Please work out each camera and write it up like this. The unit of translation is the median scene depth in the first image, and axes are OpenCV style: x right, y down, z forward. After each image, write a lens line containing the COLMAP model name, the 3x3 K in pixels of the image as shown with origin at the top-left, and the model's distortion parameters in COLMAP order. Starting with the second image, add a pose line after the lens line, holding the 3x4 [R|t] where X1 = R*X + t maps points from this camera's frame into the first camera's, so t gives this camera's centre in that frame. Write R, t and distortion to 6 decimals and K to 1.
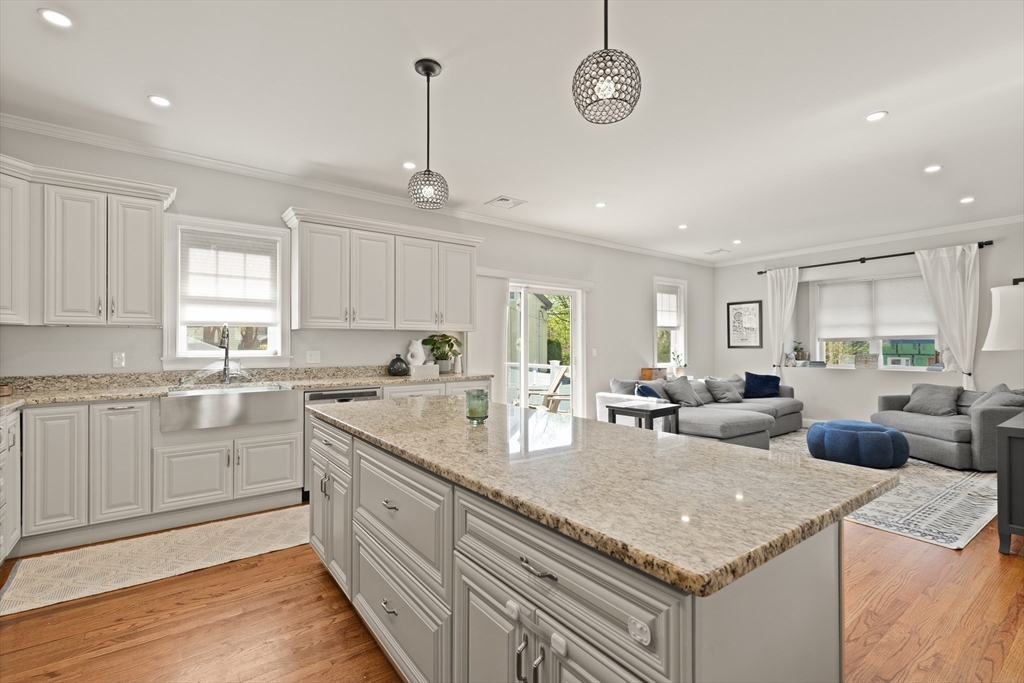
lens RADIAL K [[468.4, 0, 512.0], [0, 468.4, 341.5], [0, 0, 1]] dist [0.002931, 0.000372]
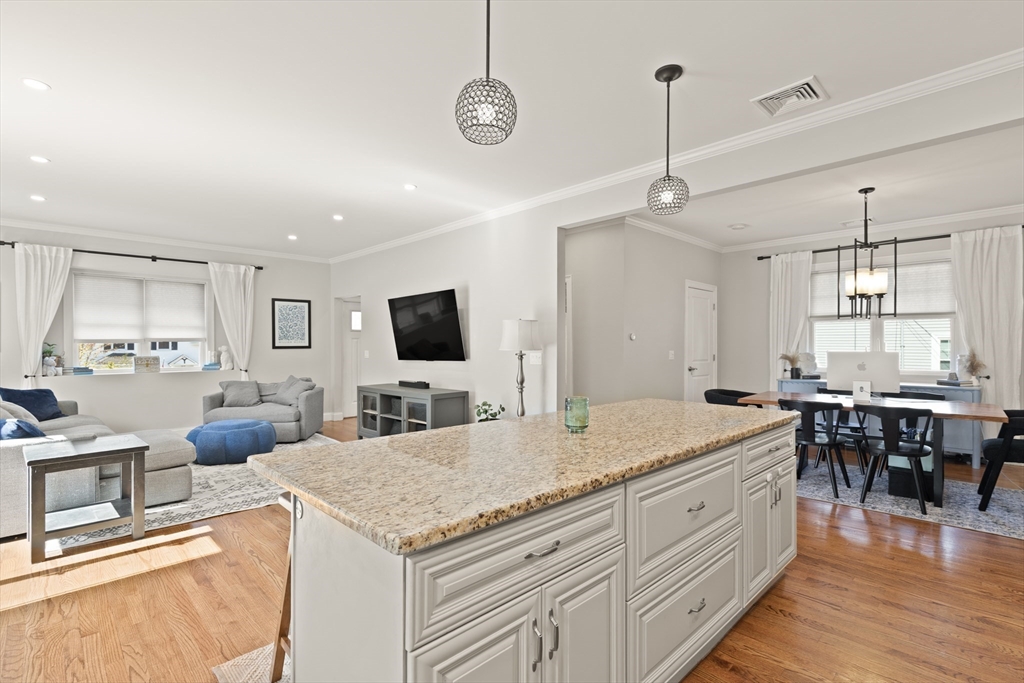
lens RADIAL K [[480.3, 0, 539.9], [0, 480.3, 344.3], [0, 0, 1]] dist [0.001366, 0.000111]
pose [[-0.157664, 0.001709, 0.987491, -0.339127], [-0.008003, 0.999963, -0.003009, -0.002269], [-0.987460, -0.008377, -0.157644, 0.373719]]
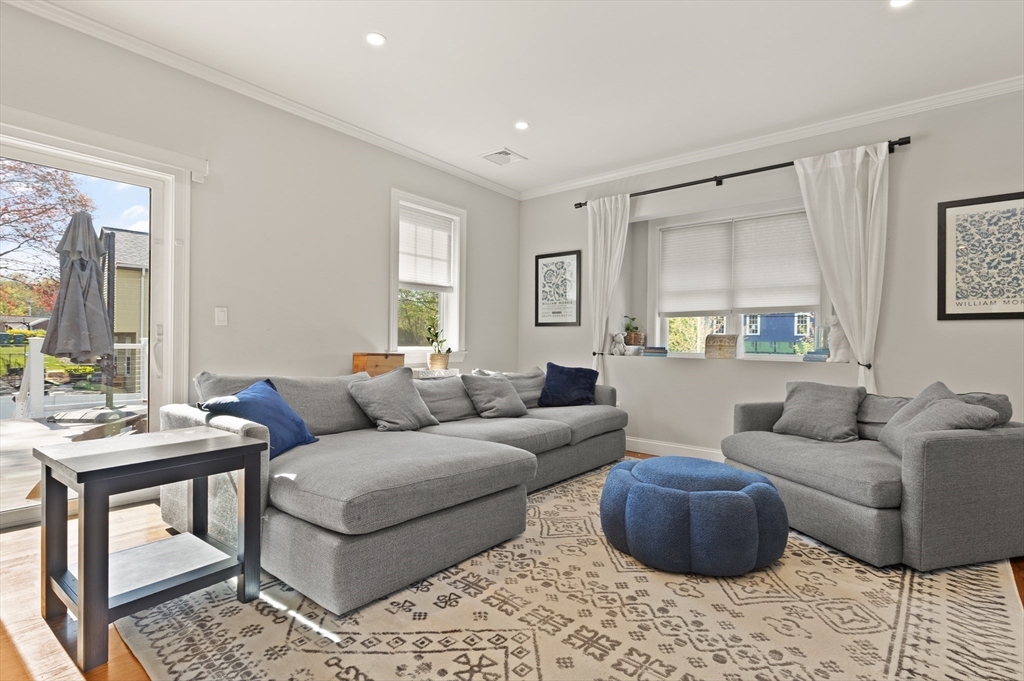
lens RADIAL K [[504.3, 0, 512.0], [0, 504.3, 340.5], [0, 0, 1]] dist [0.000992, 0.000394]
pose [[0.971660, 0.018307, 0.235671, 0.330941], [-0.020525, 0.999765, 0.006965, 0.036266], [-0.235488, -0.011605, 0.971808, 0.418141]]
